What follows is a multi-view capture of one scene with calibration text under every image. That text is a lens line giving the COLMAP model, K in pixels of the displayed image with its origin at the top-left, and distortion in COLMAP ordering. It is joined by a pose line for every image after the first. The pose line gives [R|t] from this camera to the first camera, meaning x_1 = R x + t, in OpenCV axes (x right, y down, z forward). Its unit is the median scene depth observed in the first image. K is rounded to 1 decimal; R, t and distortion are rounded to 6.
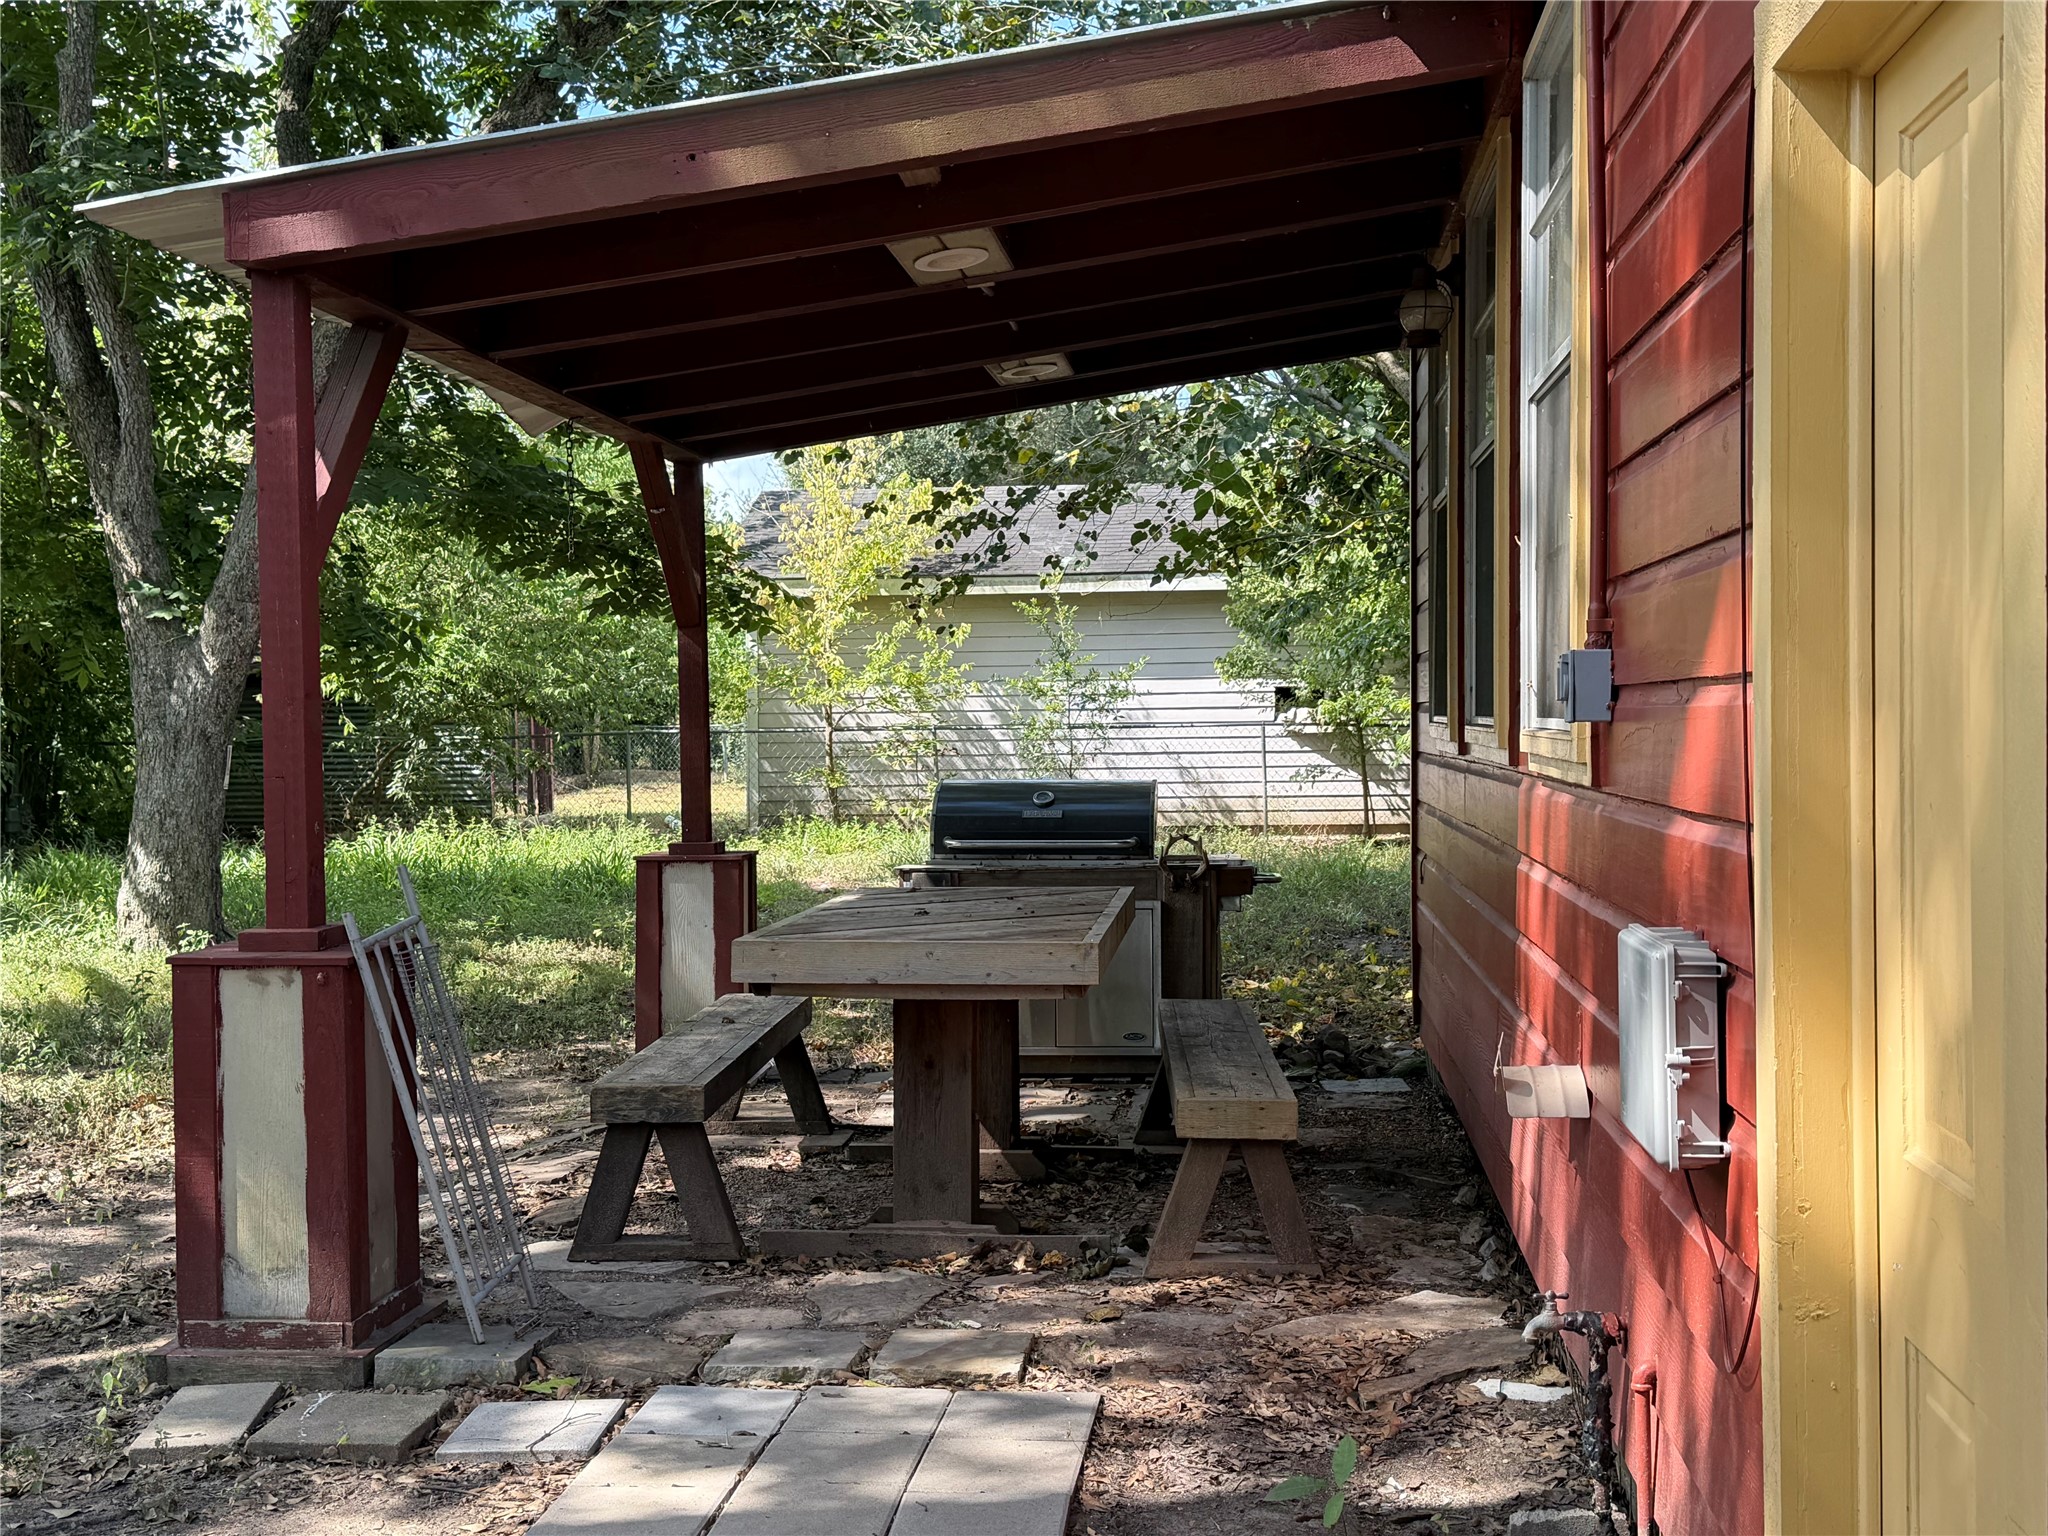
lens RADIAL K [[2419.6, 0, 1023.5], [0, 2419.6, 778.3], [0, 0, 1]] dist [0.097490, 0.000000]
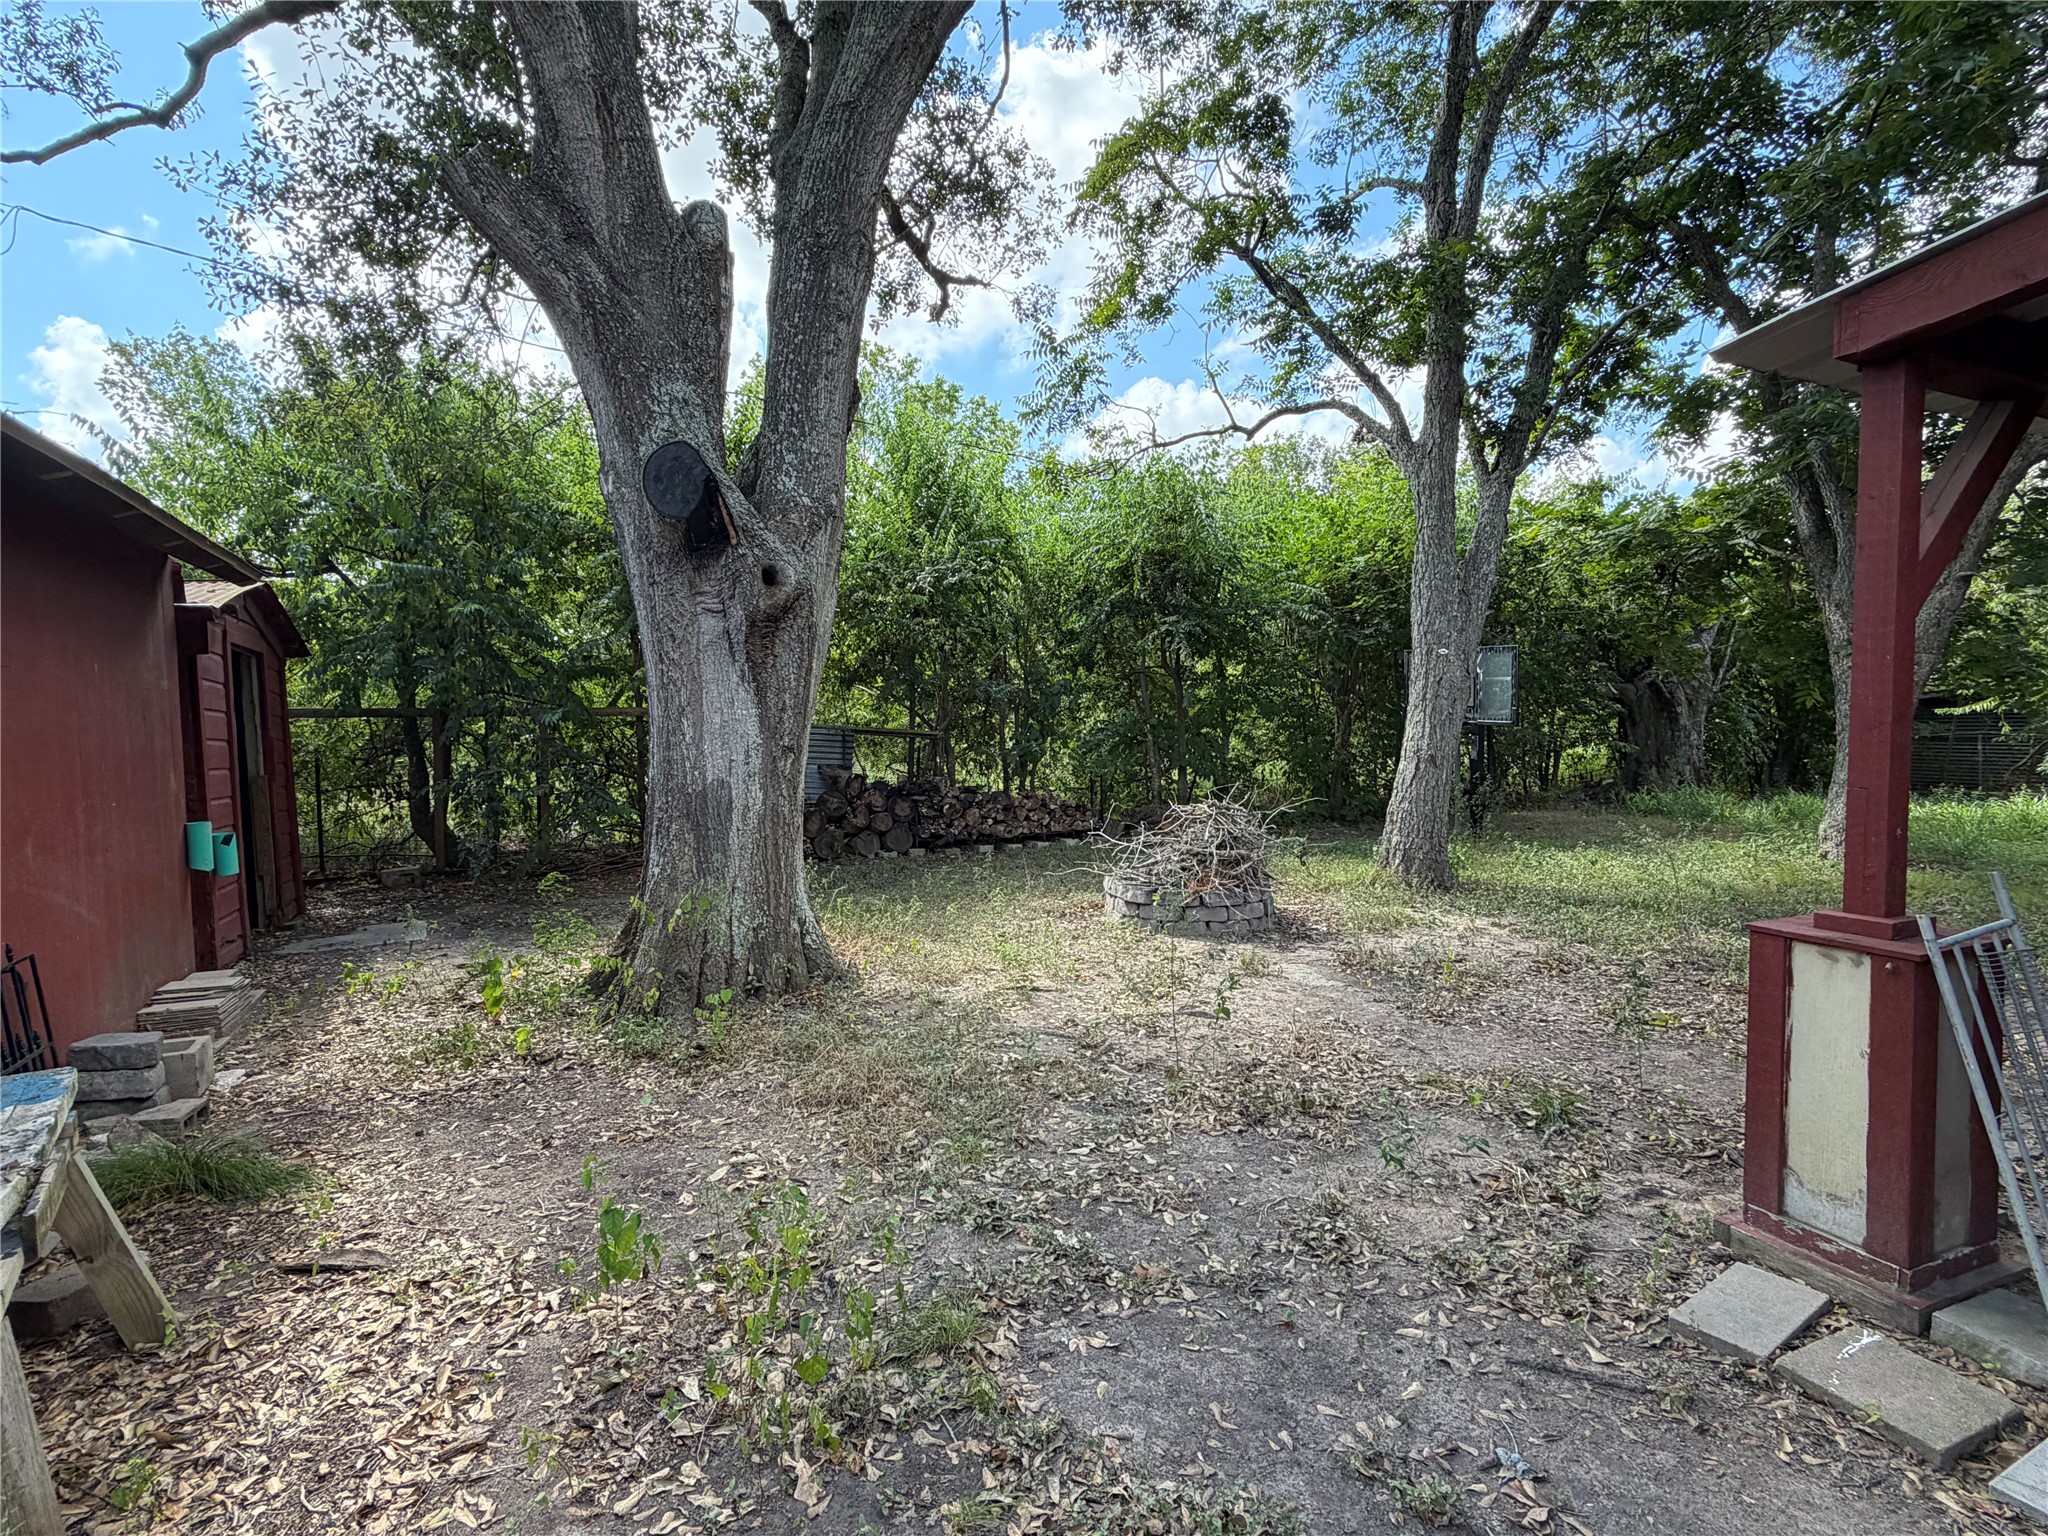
lens RADIAL K [[998.8, 0, 1014.9], [0, 998.8, 773.1], [0, 0, 1]] dist [-0.001514, 0.000414]
pose [[0.489754, 0.049066, -0.870479, -0.038482], [-0.023304, 0.998795, 0.043188, -0.008784], [0.871549, -0.000865, 0.490307, 0.184581]]
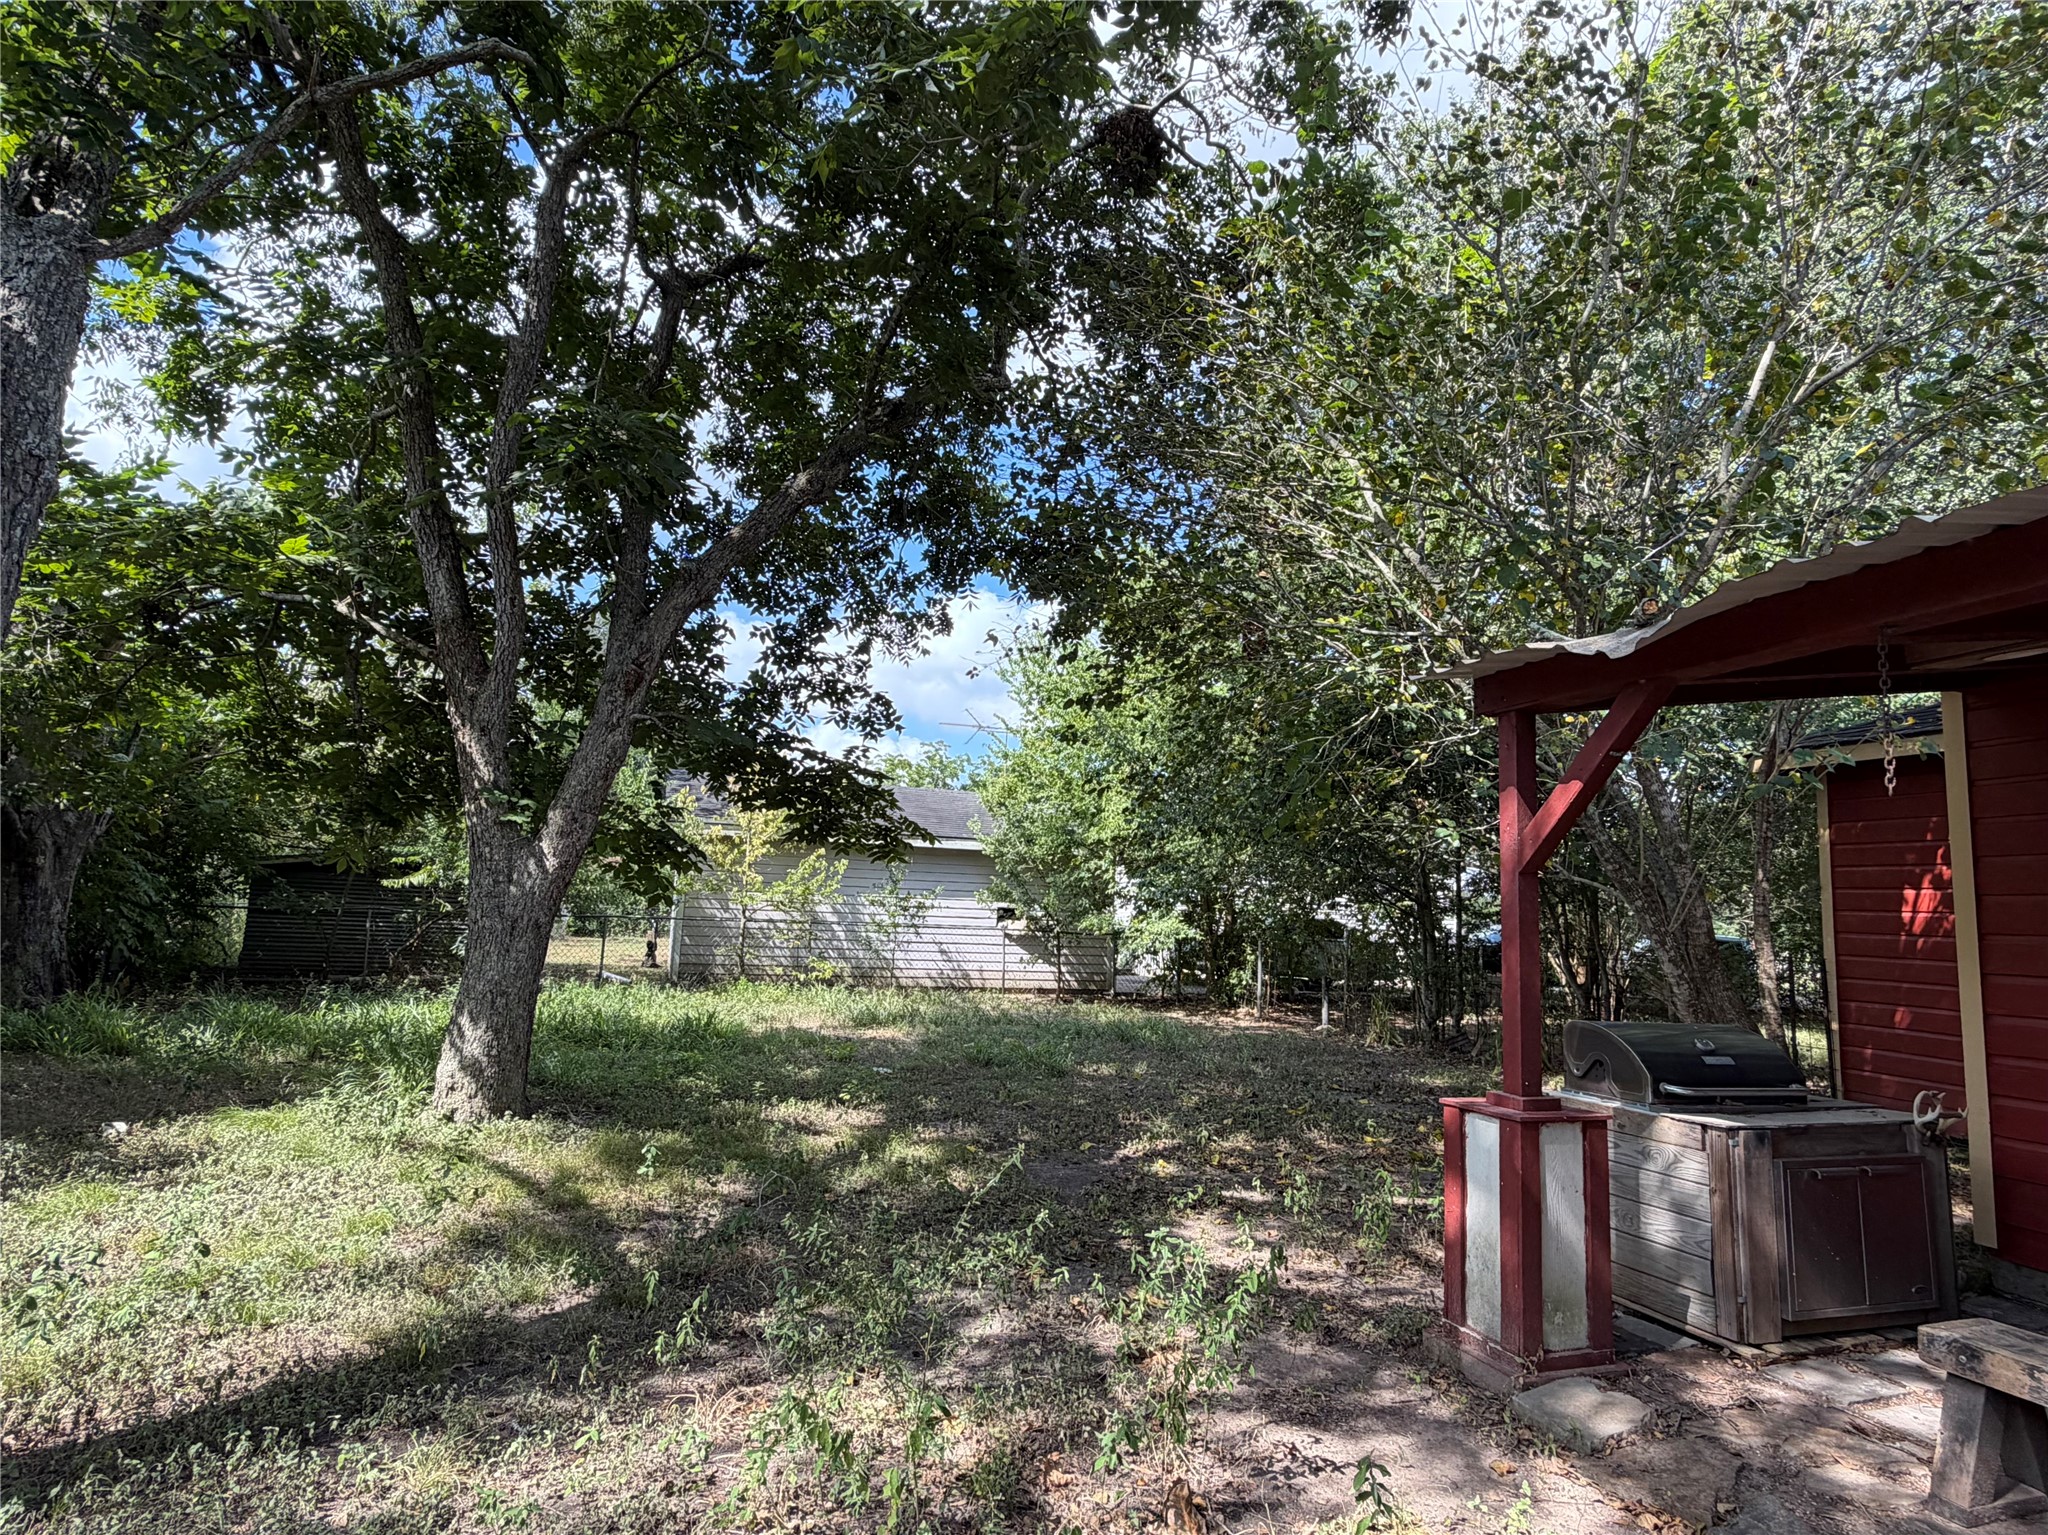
lens RADIAL K [[1102.6, 0, 1027.8], [0, 1102.6, 760.8], [0, 0, 1]] dist [0.003274, -0.002535]
pose [[0.921072, 0.100795, 0.376120, -0.554272], [-0.039064, 0.984962, -0.168295, -0.024995], [-0.387427, 0.140319, 0.911159, 0.723845]]
